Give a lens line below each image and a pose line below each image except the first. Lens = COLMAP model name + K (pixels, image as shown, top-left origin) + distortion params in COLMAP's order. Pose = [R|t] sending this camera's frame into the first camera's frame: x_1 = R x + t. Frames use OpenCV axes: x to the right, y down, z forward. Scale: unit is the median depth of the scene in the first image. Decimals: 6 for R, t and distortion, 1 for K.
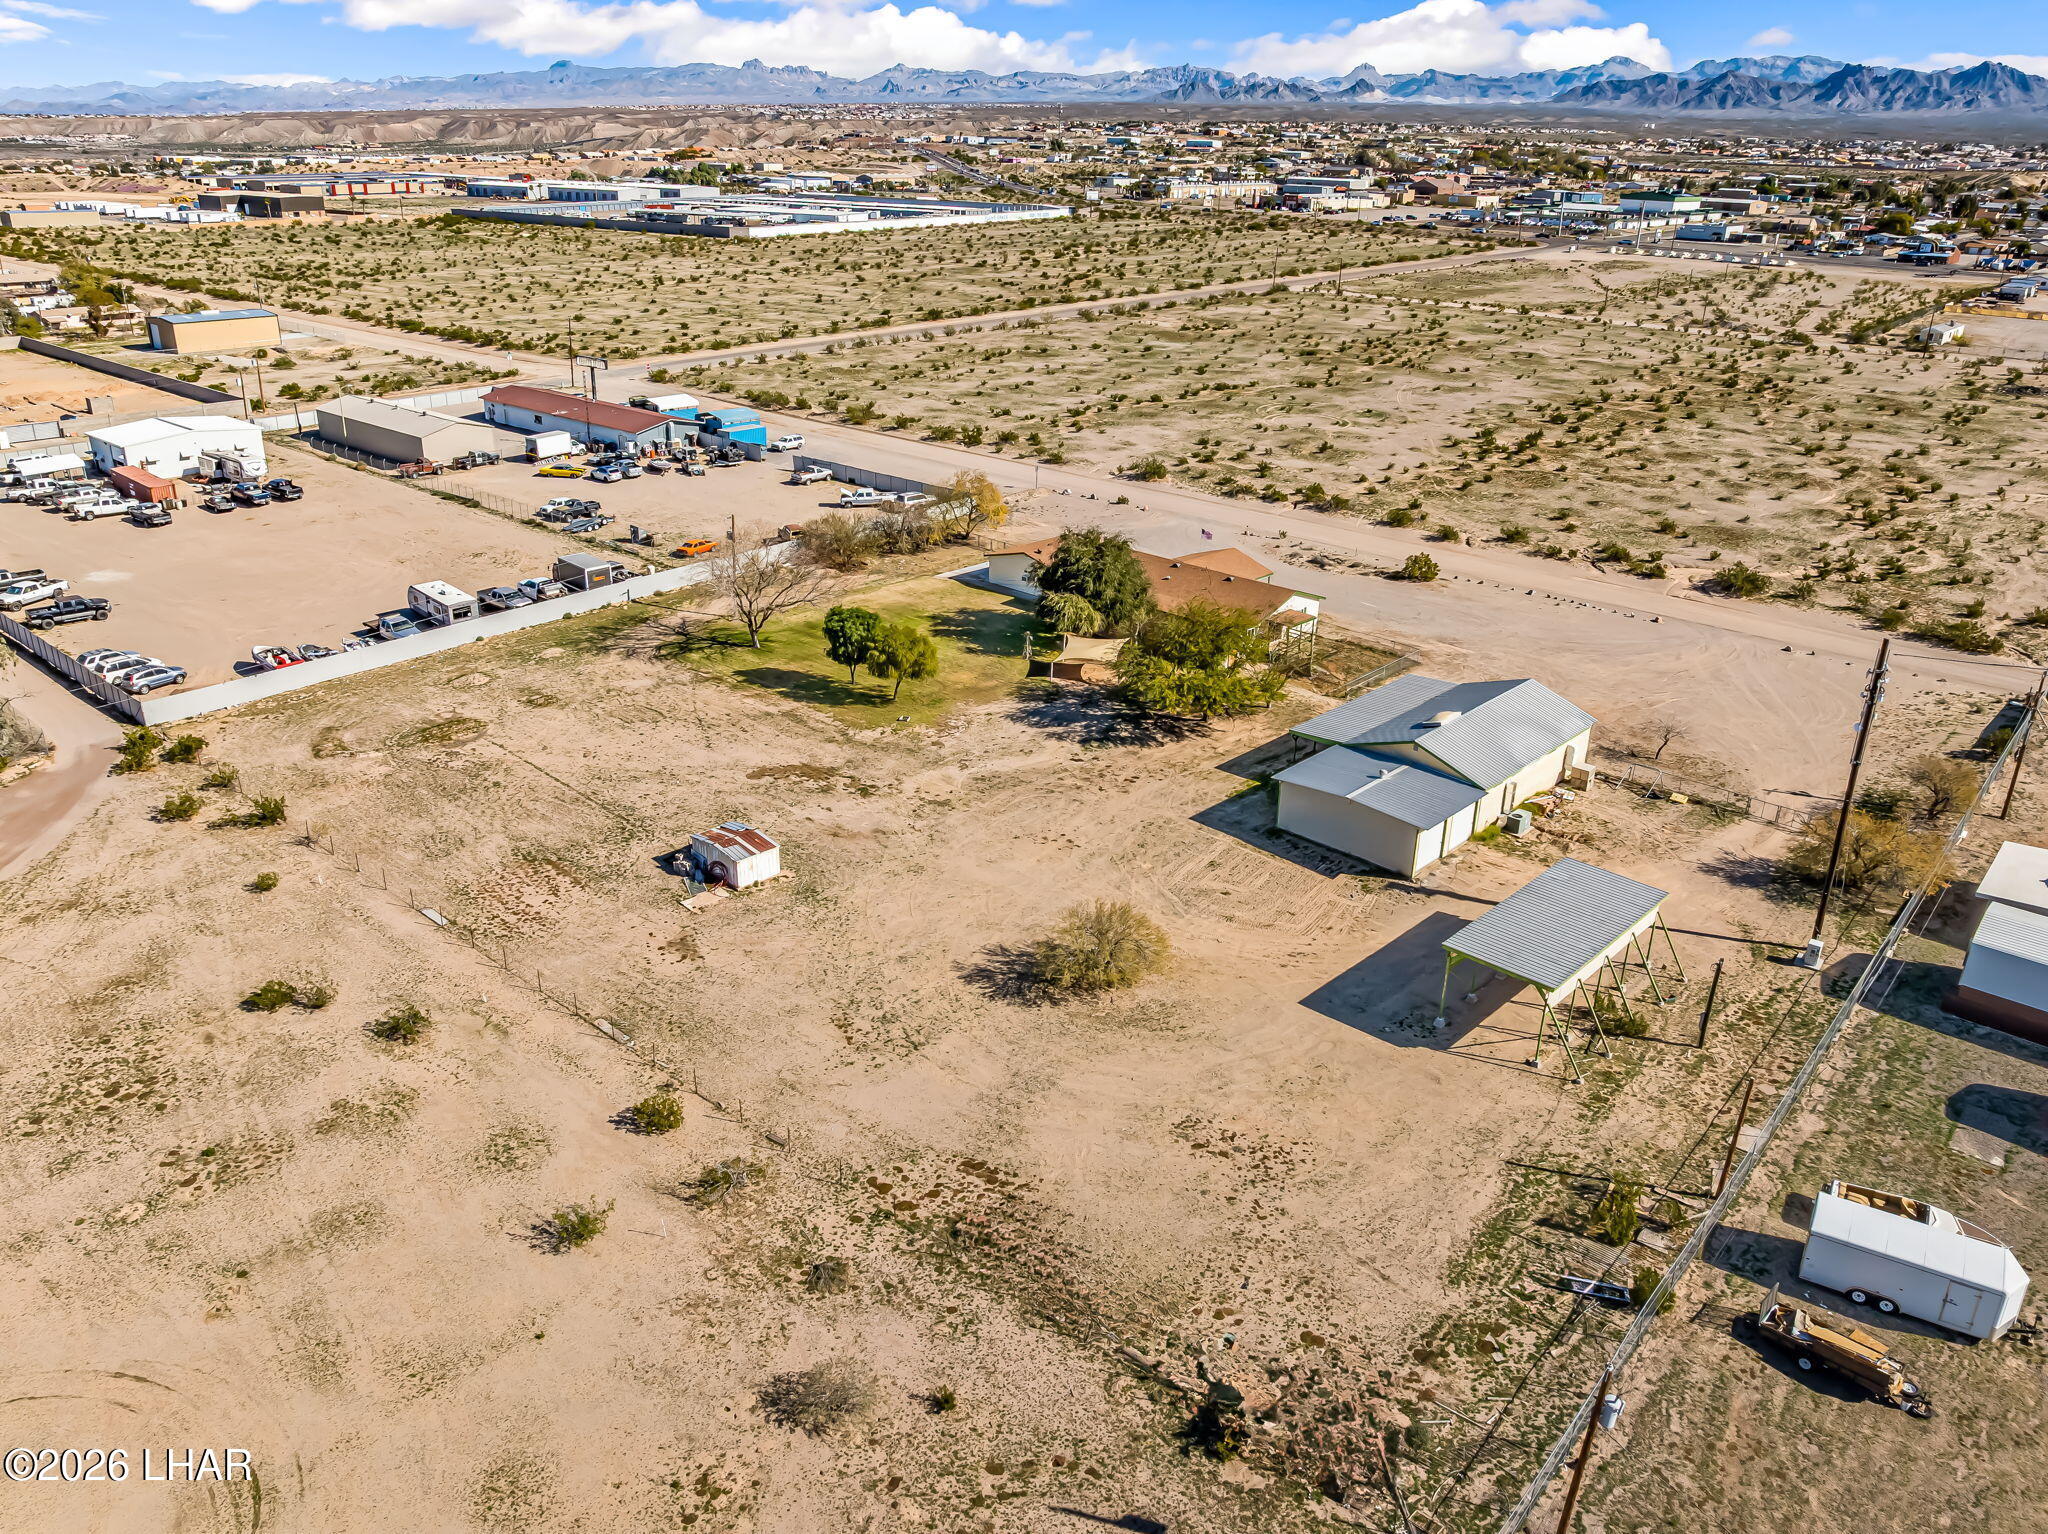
lens RADIAL K [[1498.5, 0, 1030.4], [0, 1498.5, 761.5], [0, 0, 1]] dist [-0.040554, 0.000604]
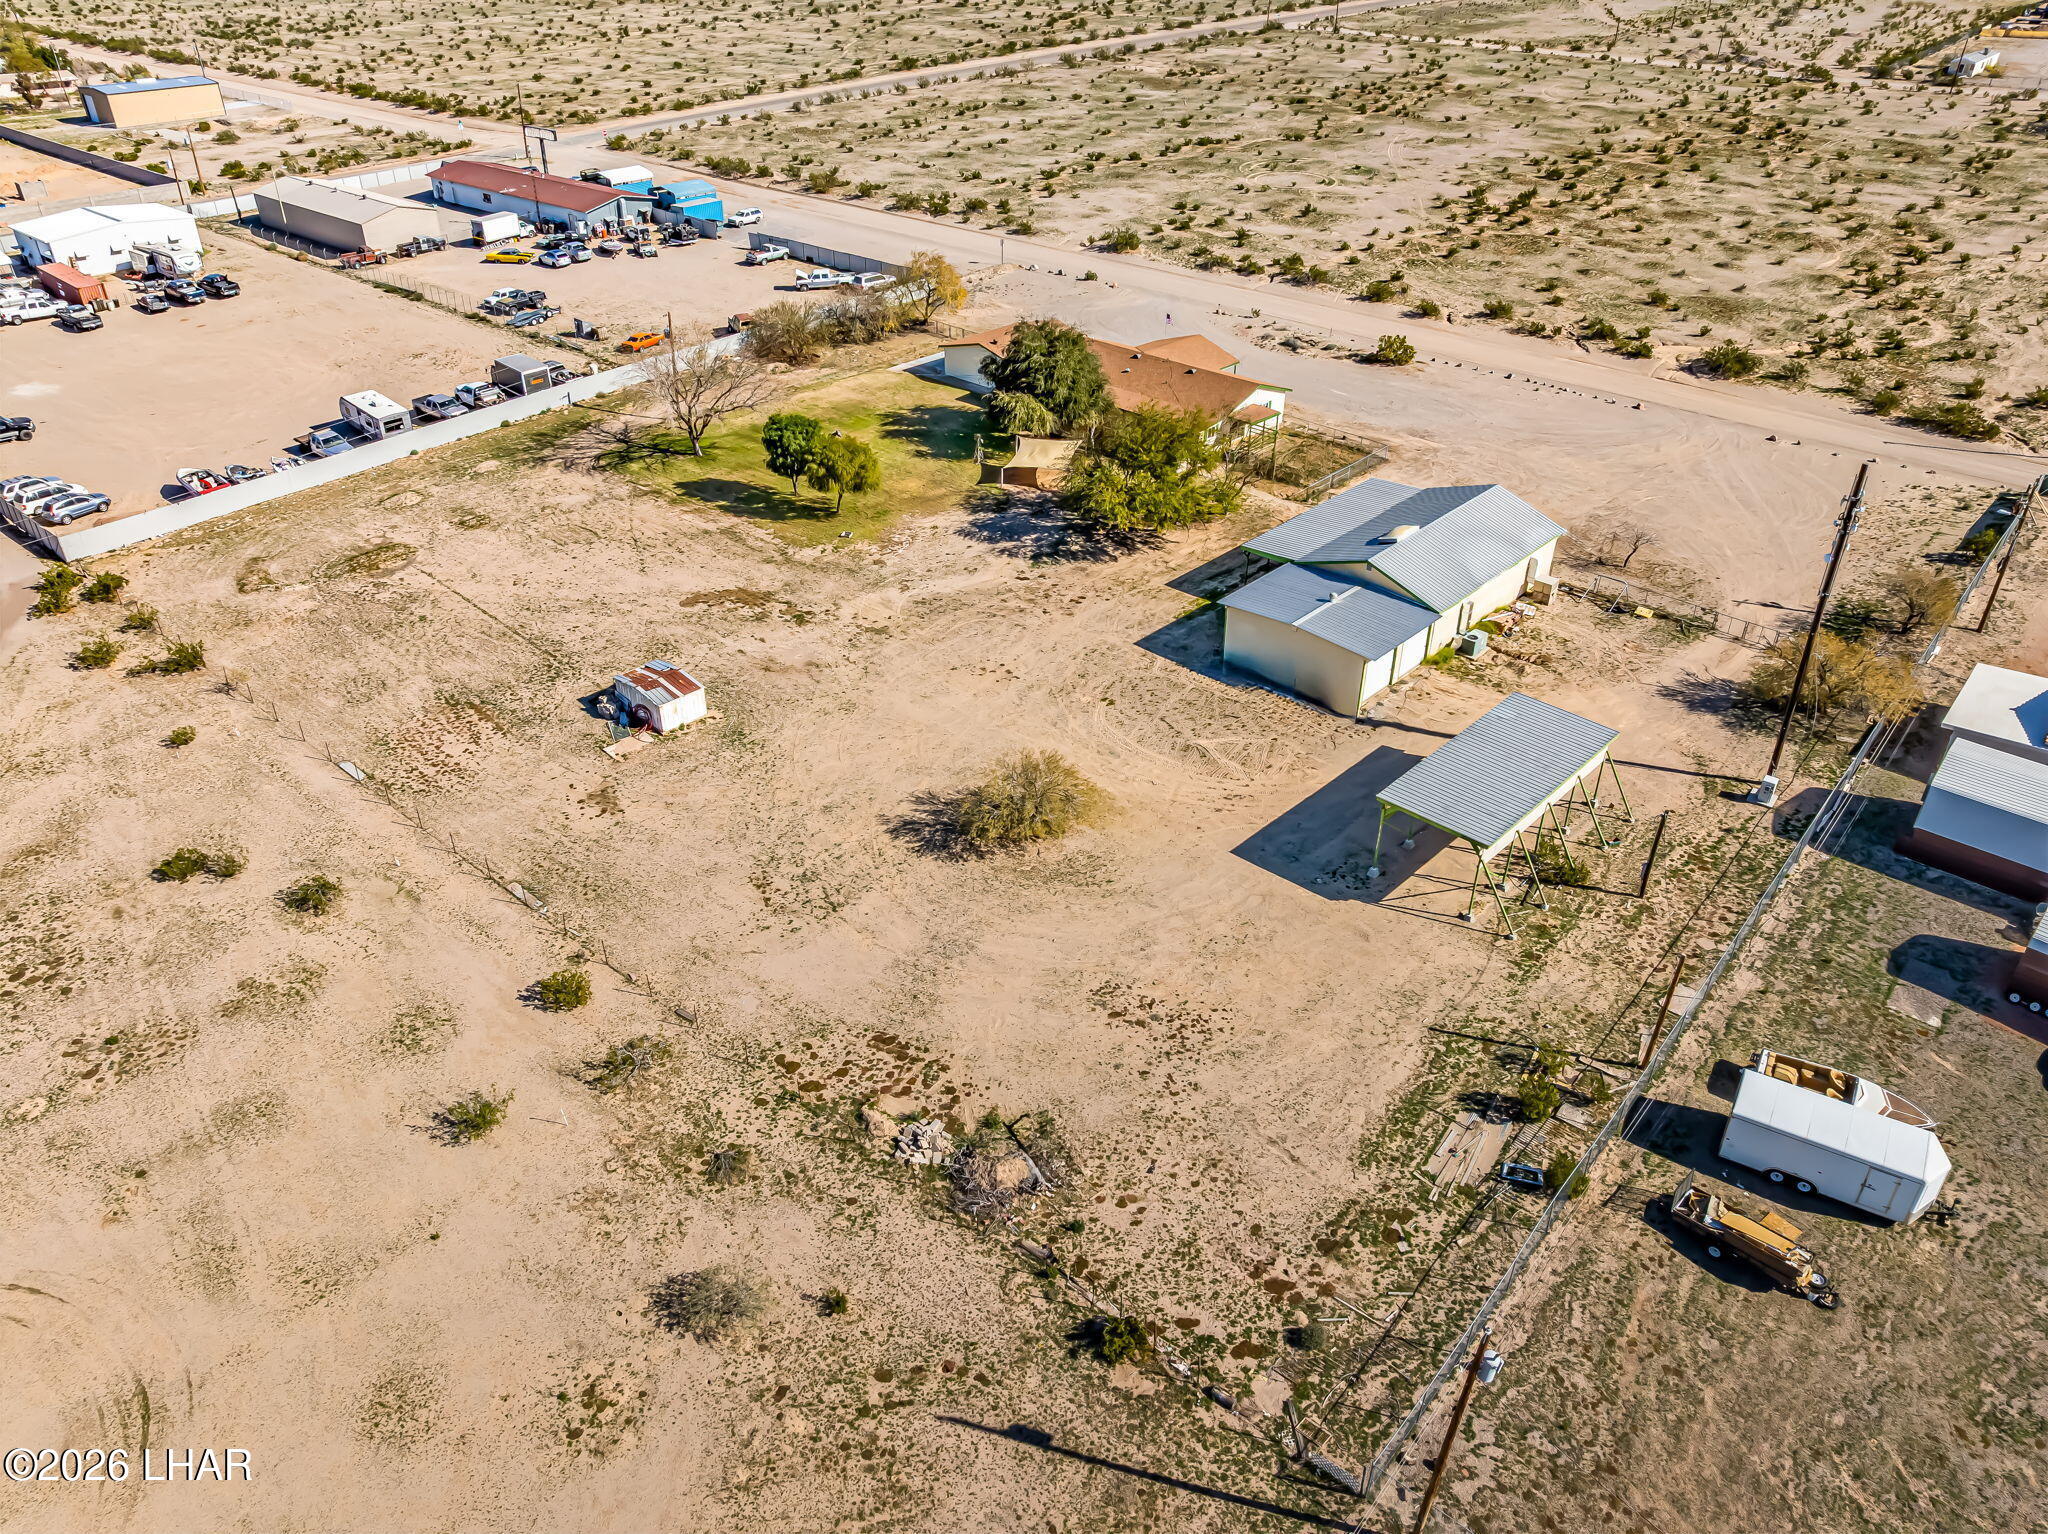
lens RADIAL K [[1453.1, 0, 1030.4], [0, 1453.1, 767.6], [0, 0, 1]] dist [-0.052953, 0.025364]
pose [[0.999823, -0.016720, -0.008590, 0.043804], [0.017953, 0.984803, 0.172746, -0.043460], [0.005571, -0.172869, 0.984929, 0.059714]]
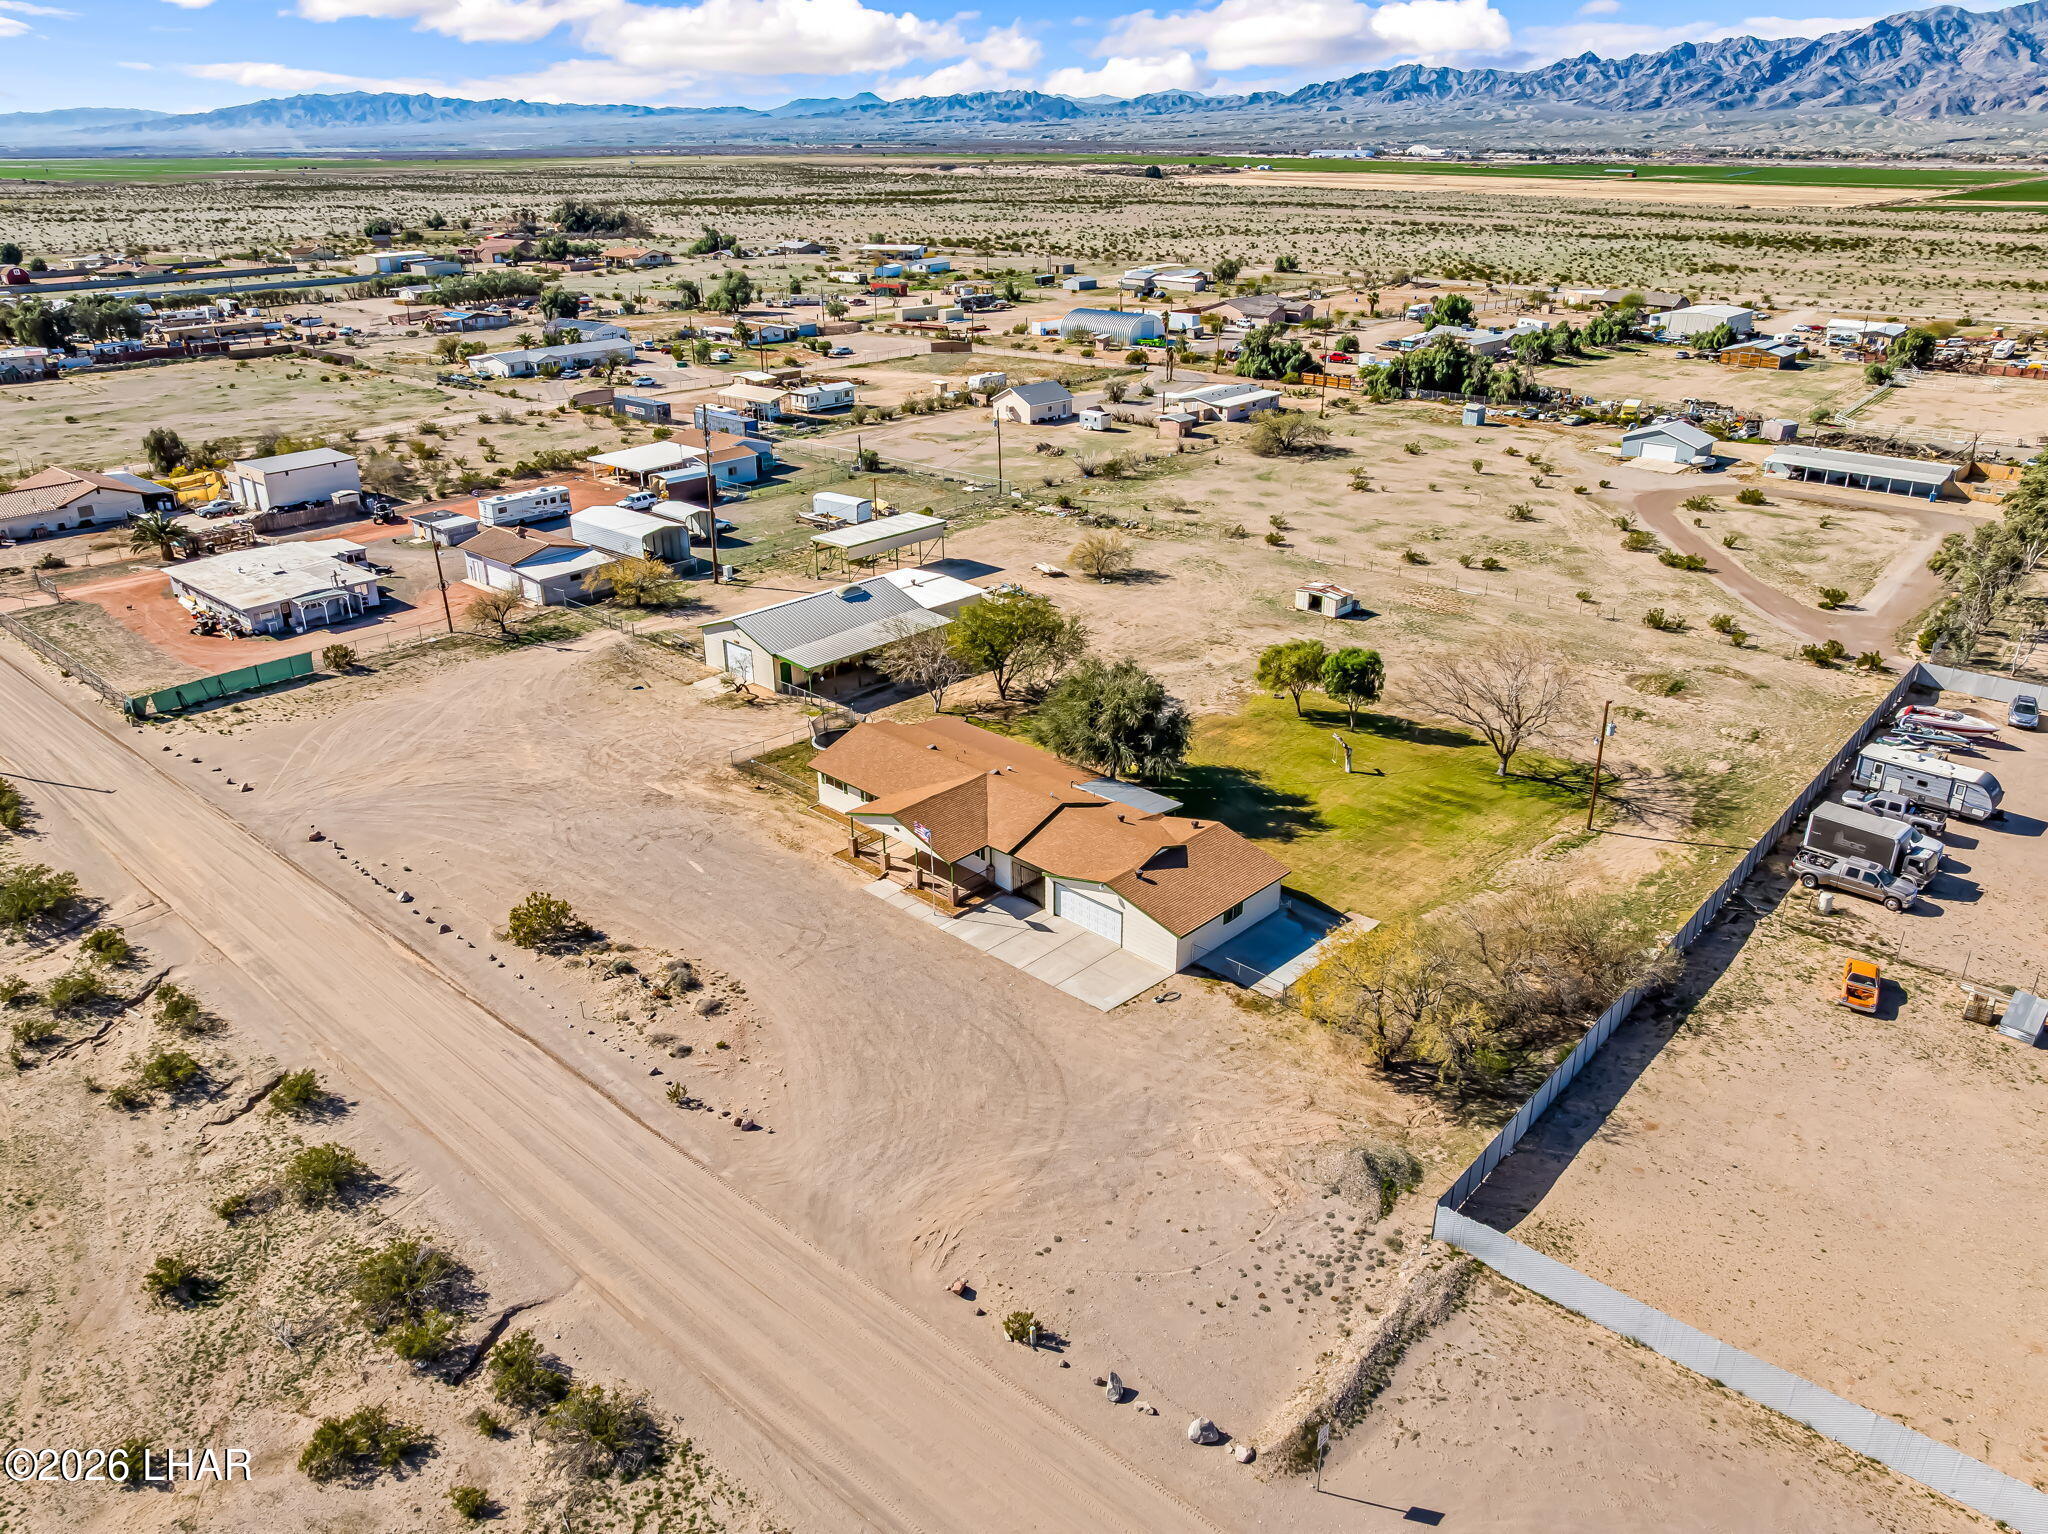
lens RADIAL K [[1414.6, 0, 1067.0], [0, 1414.6, 762.4], [0, 0, 1]] dist [-0.035484, -0.006217]
pose [[-0.999703, -0.009498, -0.022451, 0.102551], [-0.022884, 0.683023, 0.730039, -0.820681], [0.008401, 0.730335, -0.683037, 1.909605]]
